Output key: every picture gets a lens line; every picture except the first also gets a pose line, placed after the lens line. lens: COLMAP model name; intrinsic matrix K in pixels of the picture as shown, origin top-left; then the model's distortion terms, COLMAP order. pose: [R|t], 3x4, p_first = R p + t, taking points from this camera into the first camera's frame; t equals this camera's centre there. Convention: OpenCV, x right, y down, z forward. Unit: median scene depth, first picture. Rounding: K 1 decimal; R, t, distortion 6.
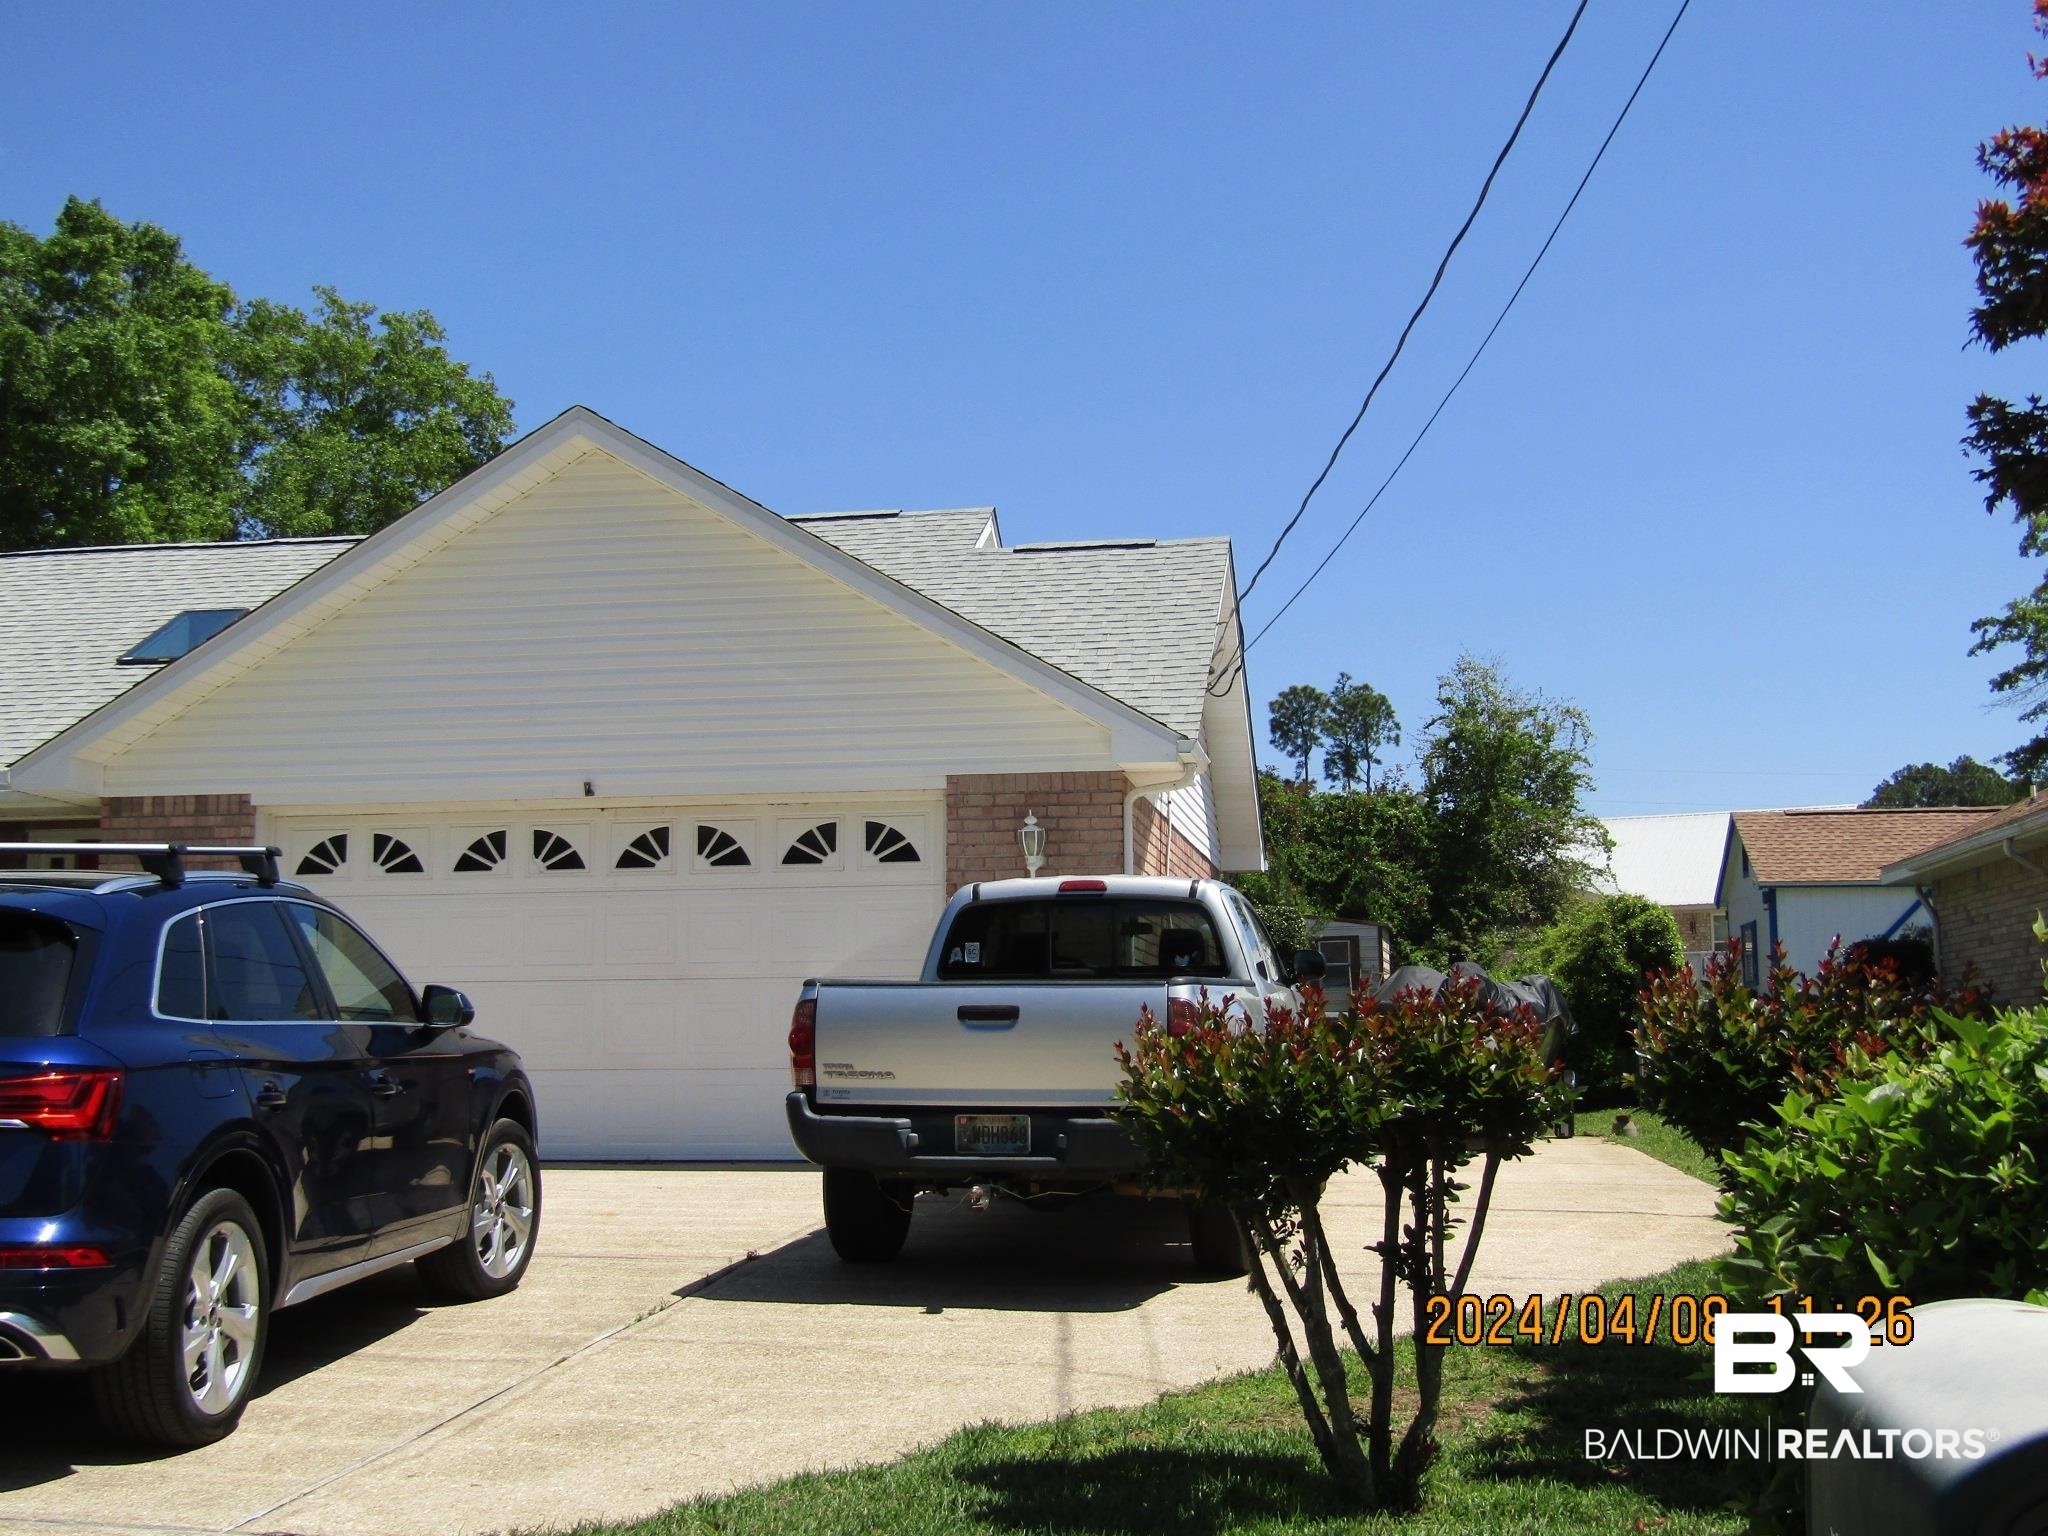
lens RADIAL K [[2328.5, 0, 1024.0], [0, 2328.5, 768.0], [0, 0, 1]] dist [0.023894, -0.215244]
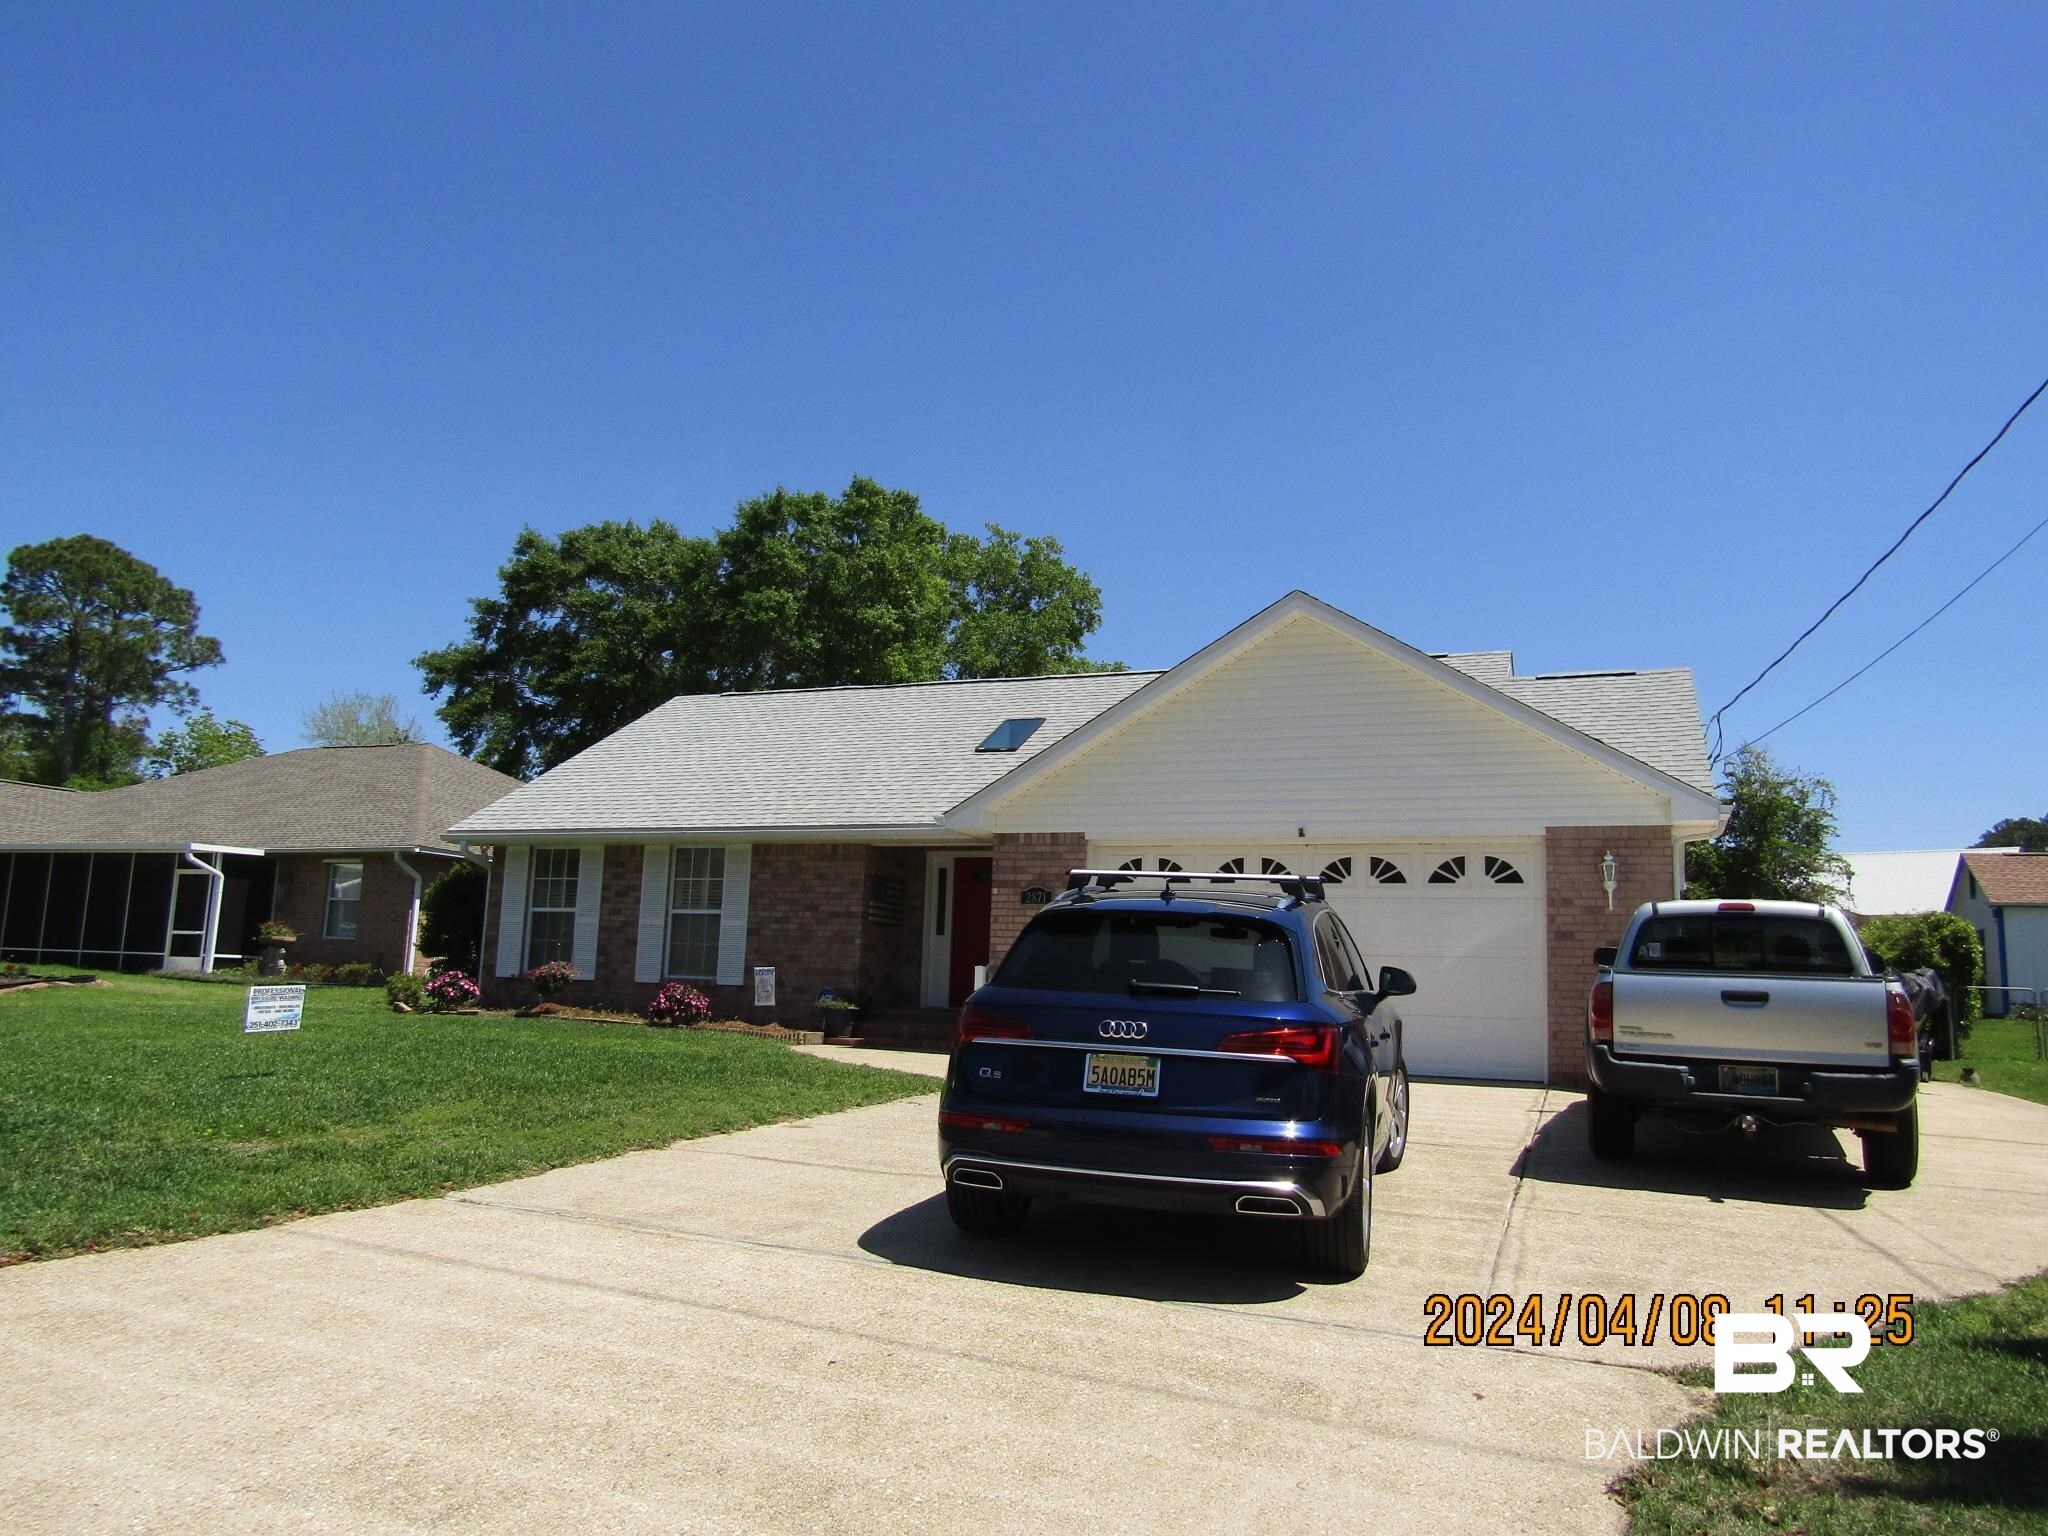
lens RADIAL K [[1442.8, 0, 1024.0], [0, 1442.8, 768.0], [0, 0, 1]] dist [-0.018039, 0.001733]
pose [[0.972869, 0.003694, -0.231328, -0.113748], [-0.010742, 0.999515, -0.029213, -0.003190], [0.231108, 0.030905, 0.972437, 0.006090]]
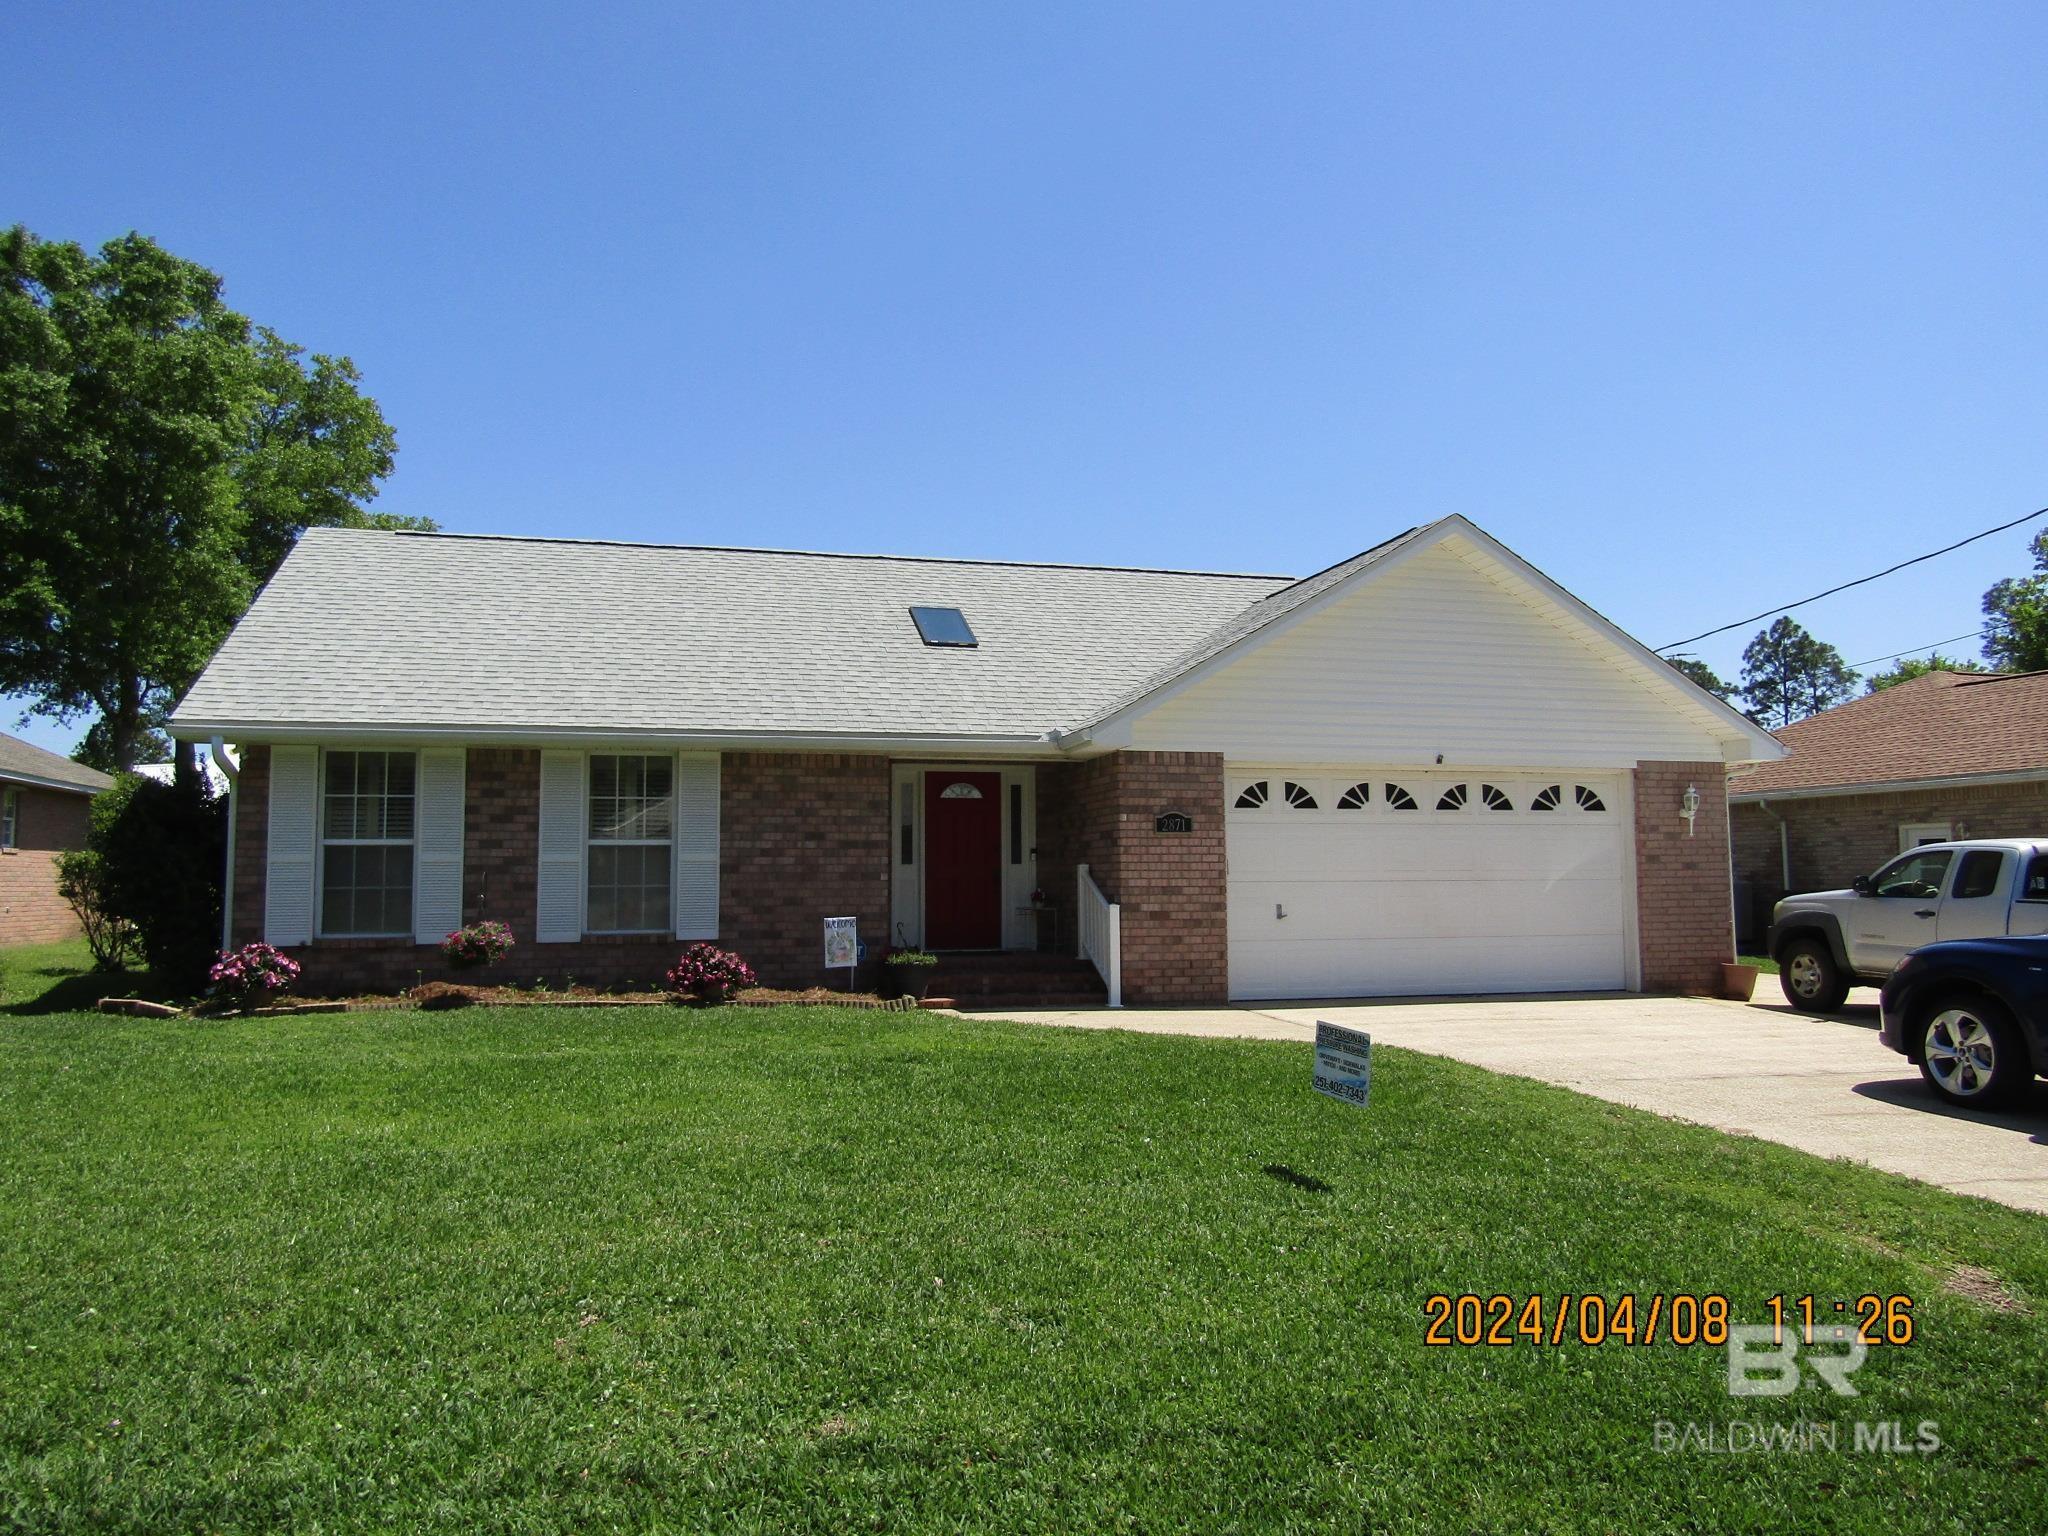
lens RADIAL K [[1442.8, 0, 1024.0], [0, 1442.8, 768.0], [0, 0, 1]] dist [-0.018039, 0.001733]
pose [[0.917726, 0.034865, 0.395681, -0.652268], [-0.050426, 0.998307, 0.028993, 0.000687], [-0.394000, -0.046561, 0.917930, 0.175074]]
